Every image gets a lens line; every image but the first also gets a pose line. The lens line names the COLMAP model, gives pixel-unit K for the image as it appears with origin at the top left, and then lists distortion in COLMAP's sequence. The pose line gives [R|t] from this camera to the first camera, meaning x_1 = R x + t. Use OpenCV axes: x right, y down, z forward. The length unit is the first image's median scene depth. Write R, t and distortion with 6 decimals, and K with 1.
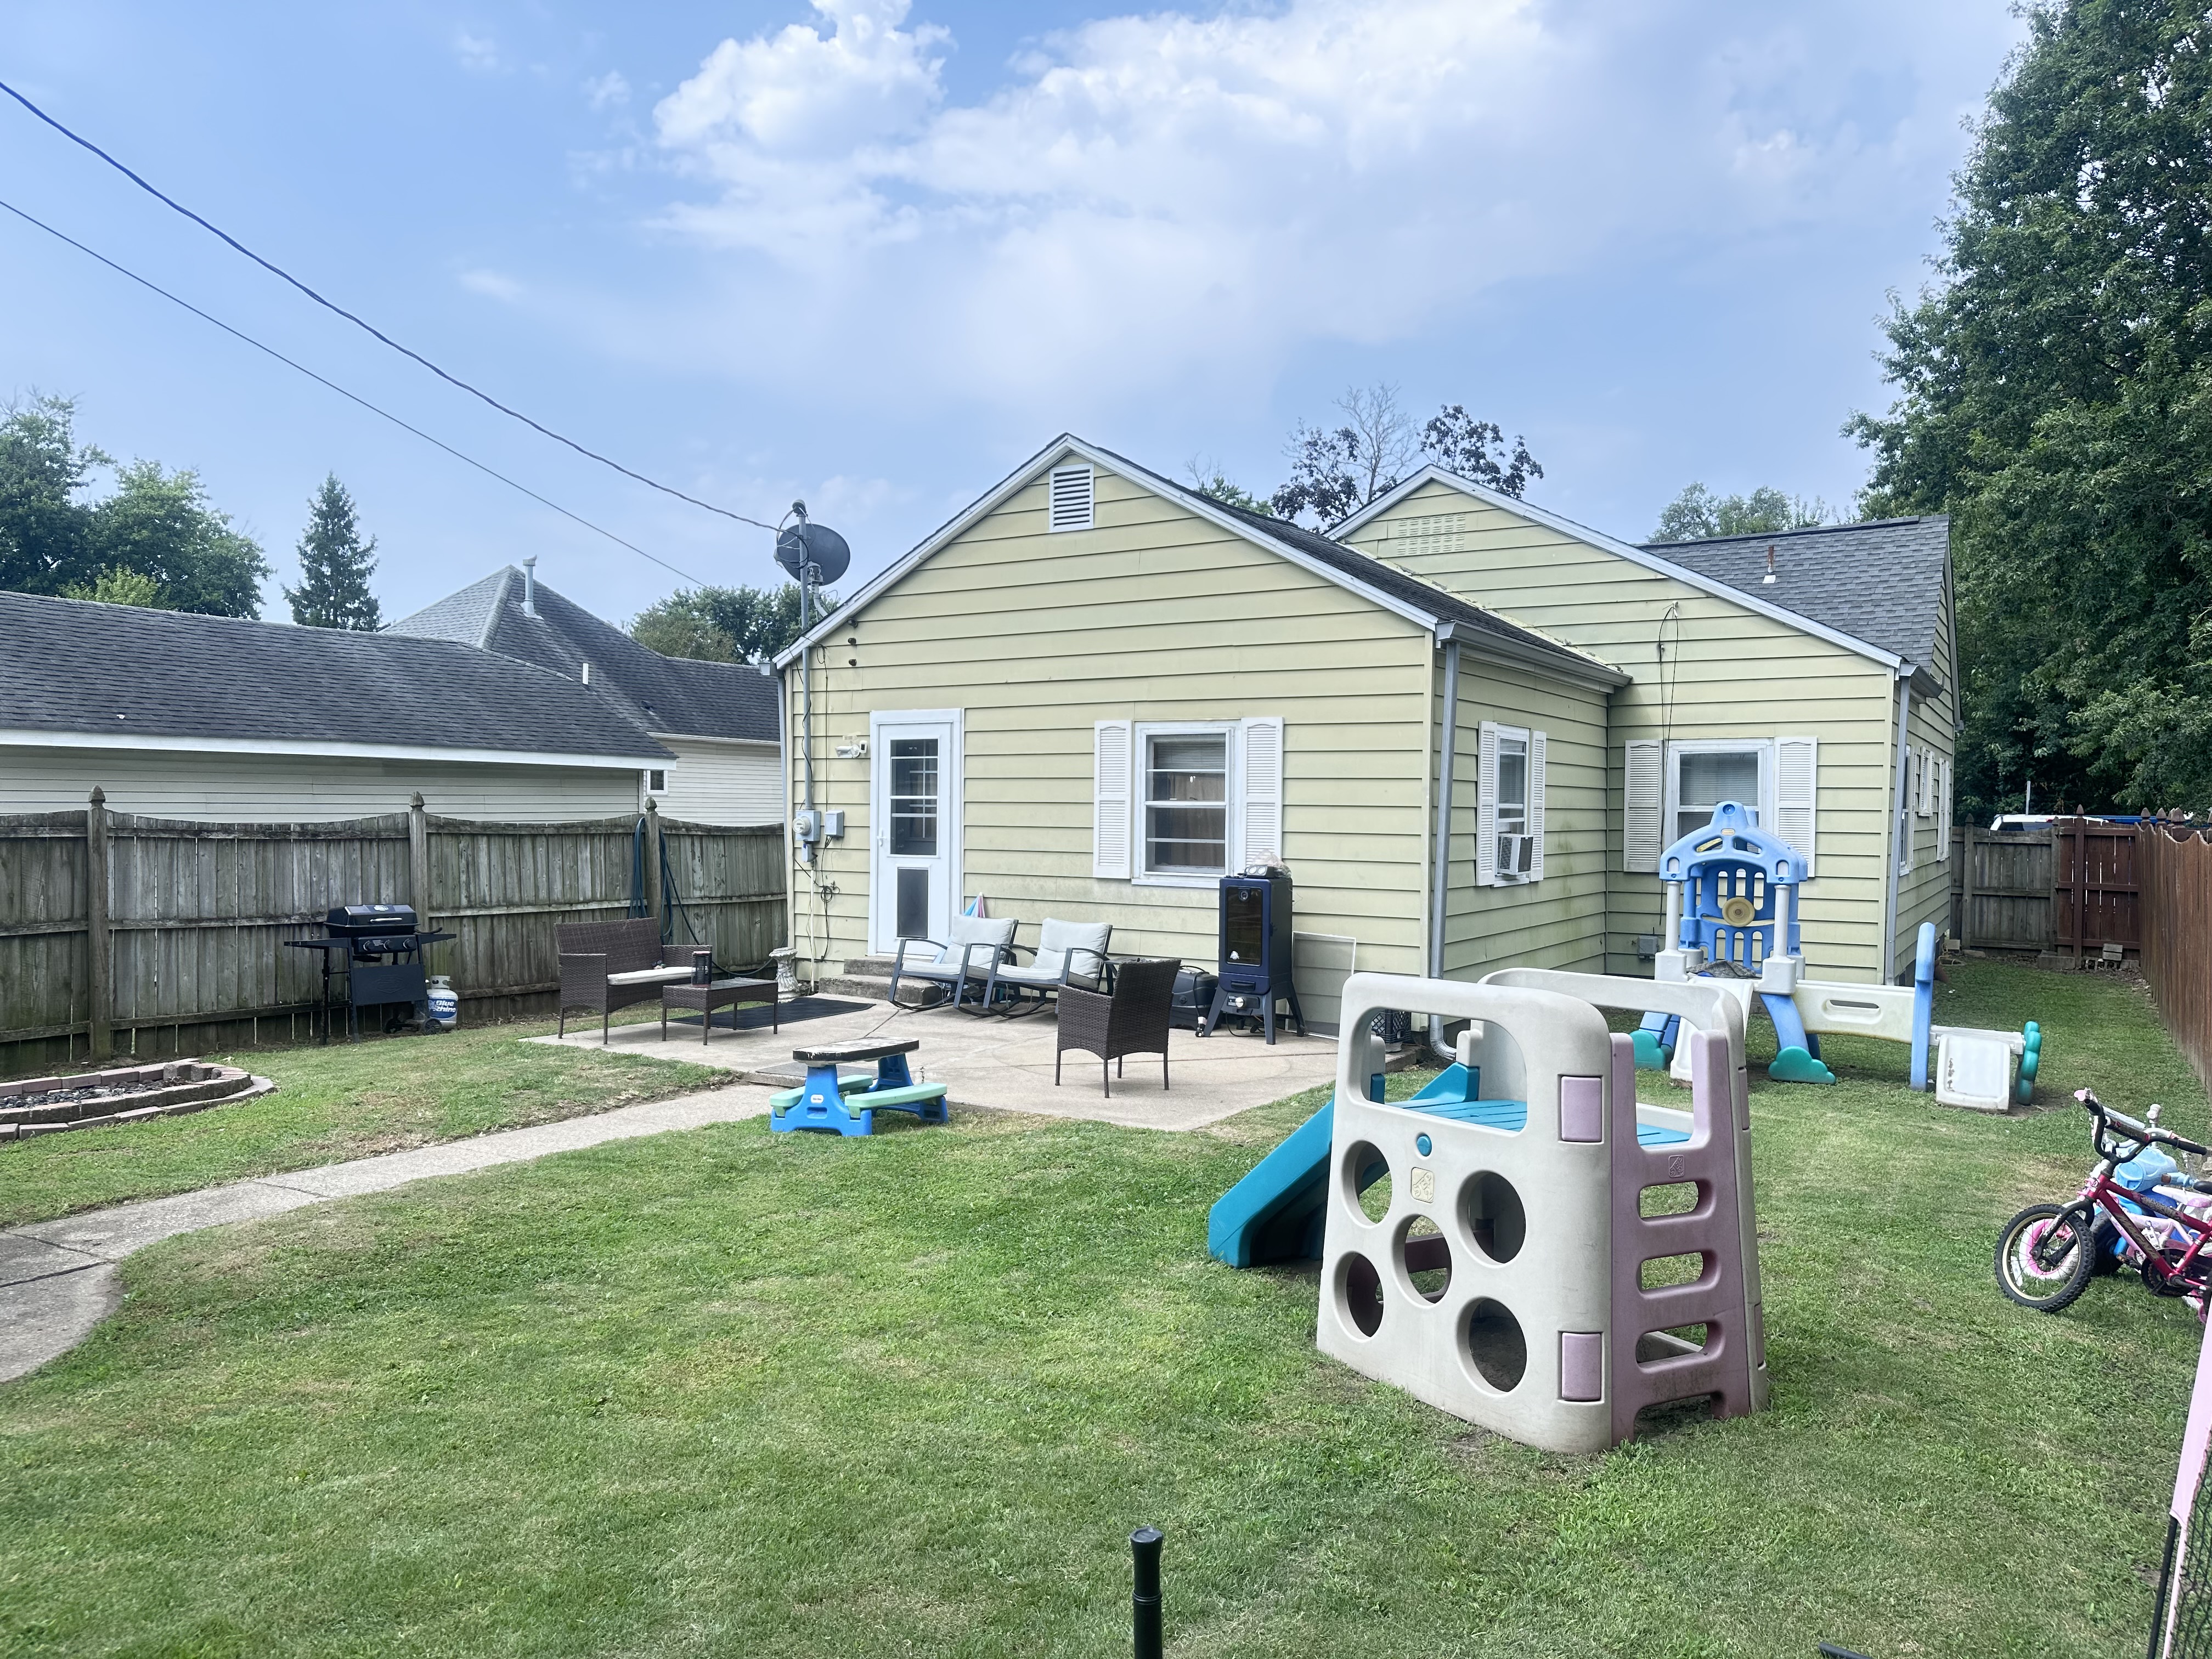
lens RADIAL K [[1544.2, 0, 1113.6], [0, 1544.2, 834.7], [0, 0, 1]] dist [0.031470, -0.025901]
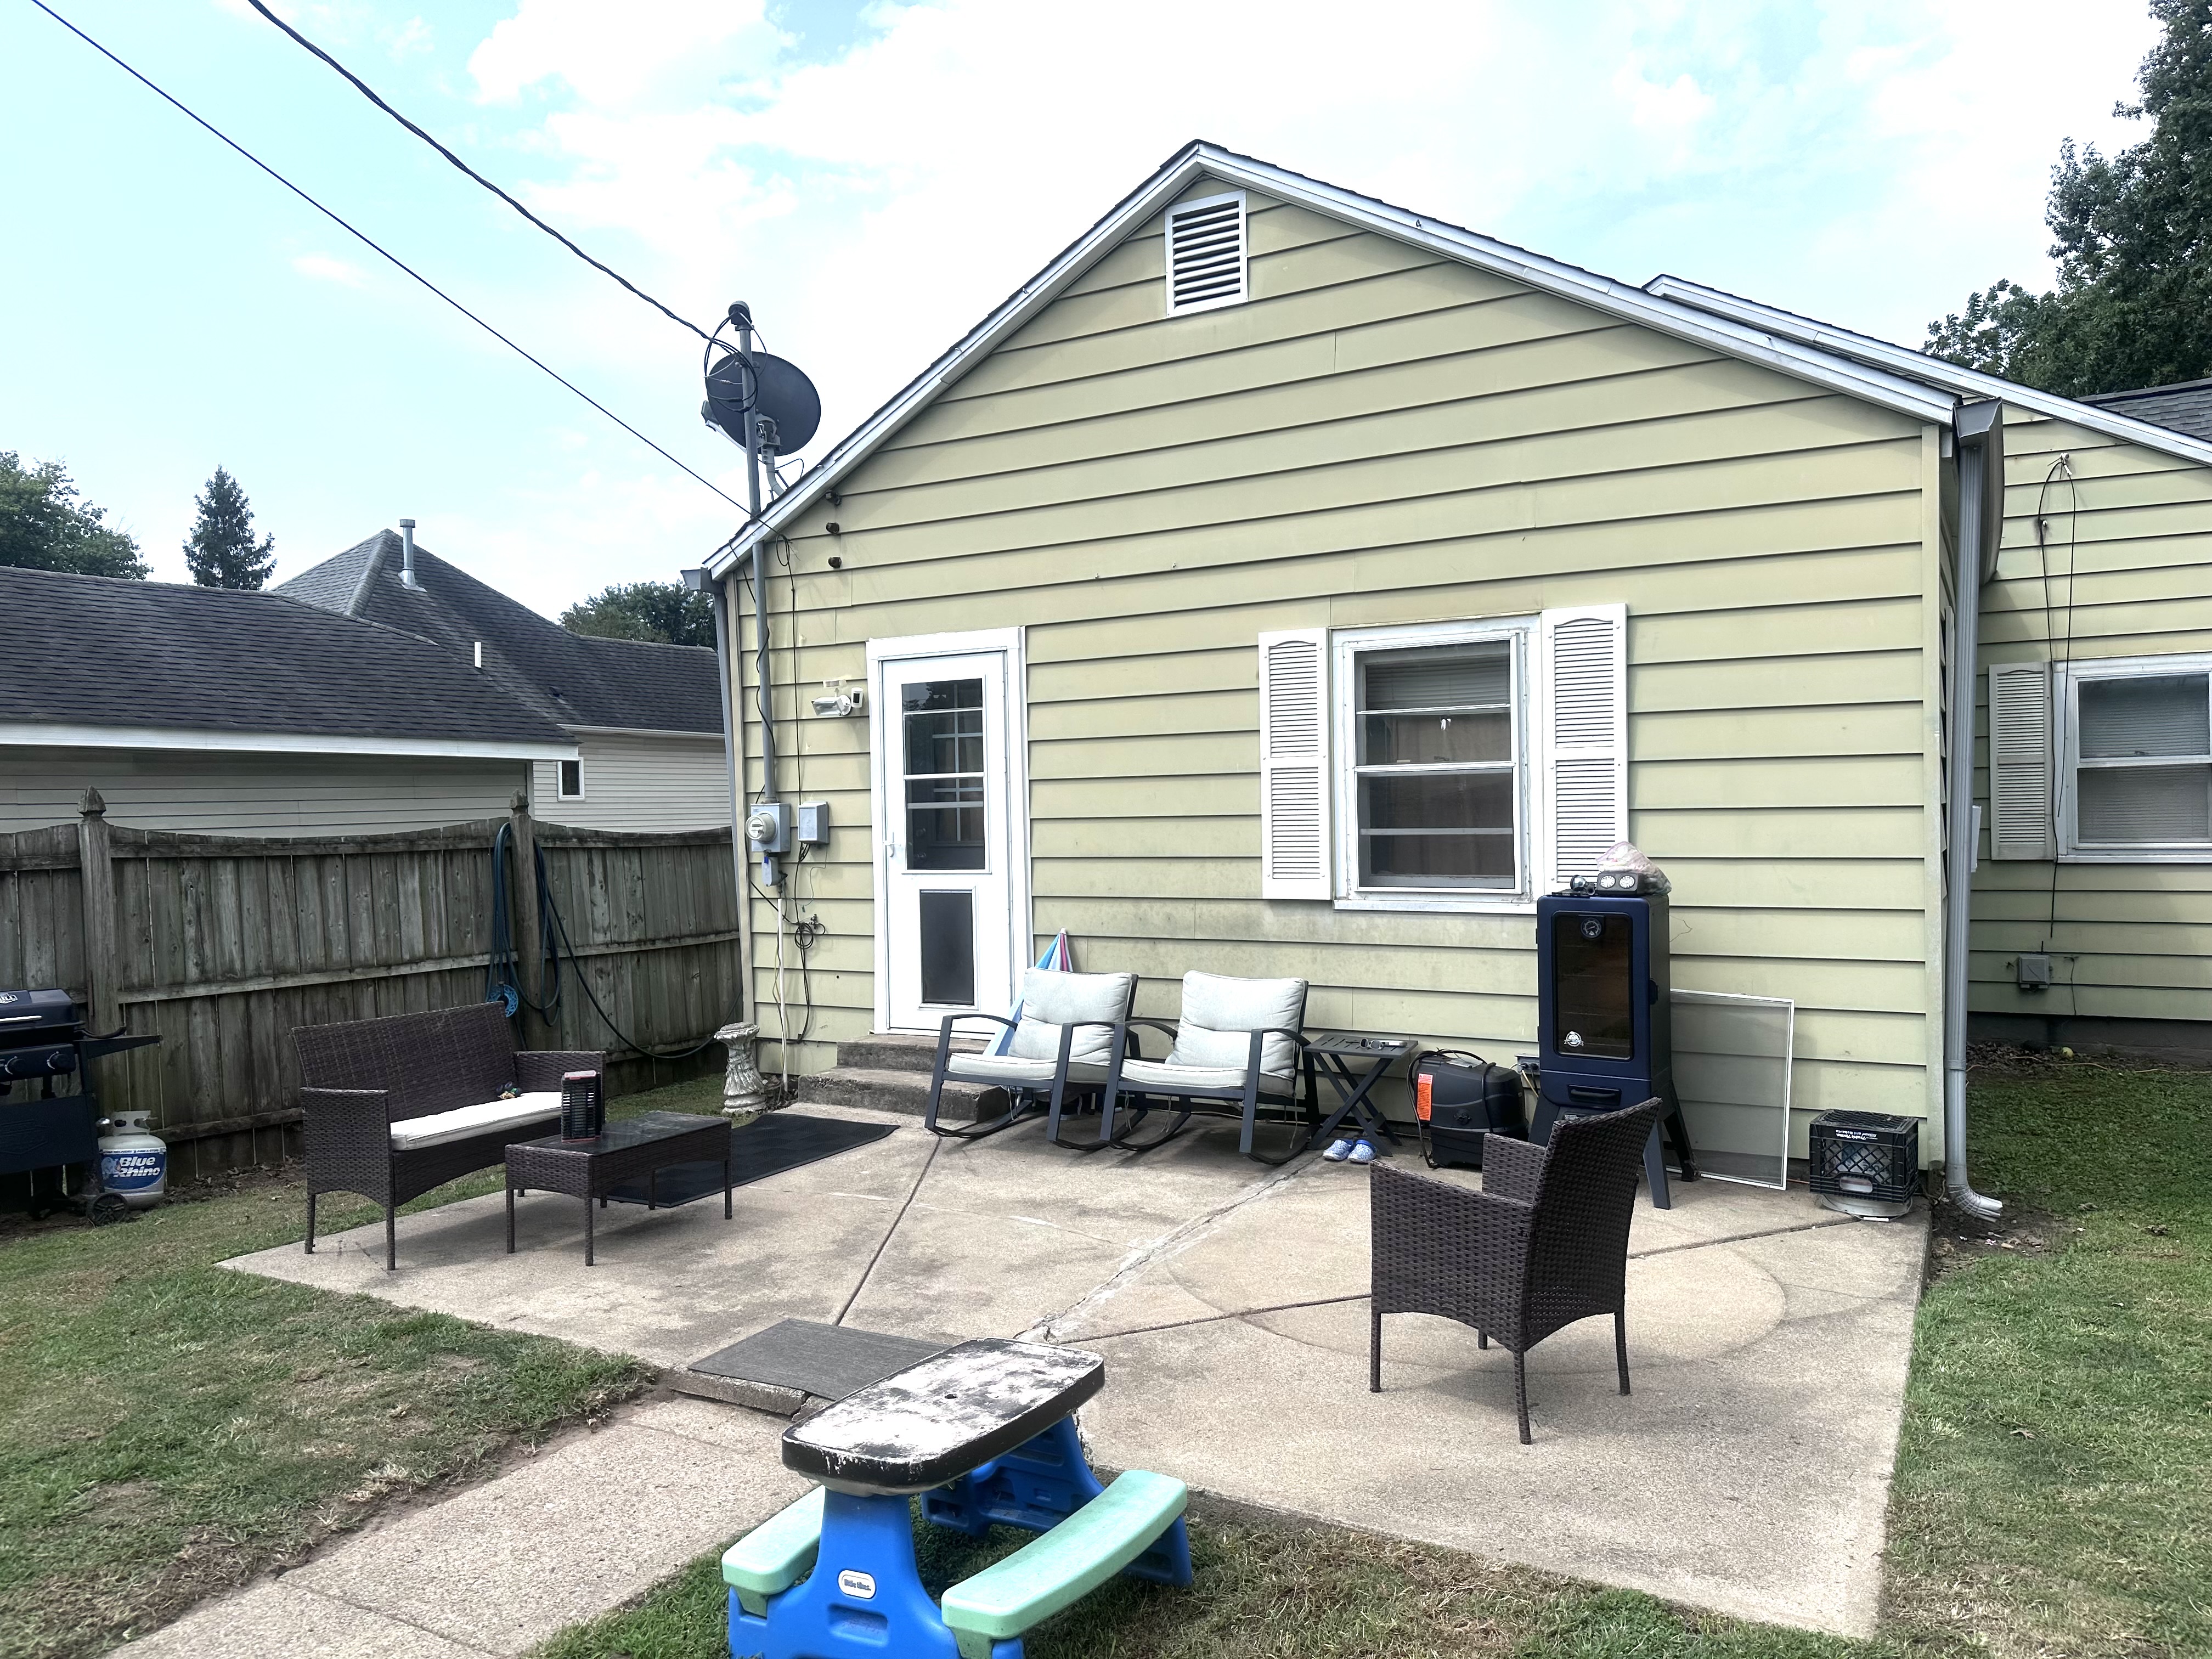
lens RADIAL K [[1544.2, 0, 1101.3], [0, 1544.2, 837.4], [0, 0, 1]] dist [0.031470, -0.025901]
pose [[0.999185, -0.030697, 0.026218, -0.084854], [0.030655, 0.999528, 0.001997, 0.001001], [-0.026267, -0.001191, 0.999654, 0.390803]]
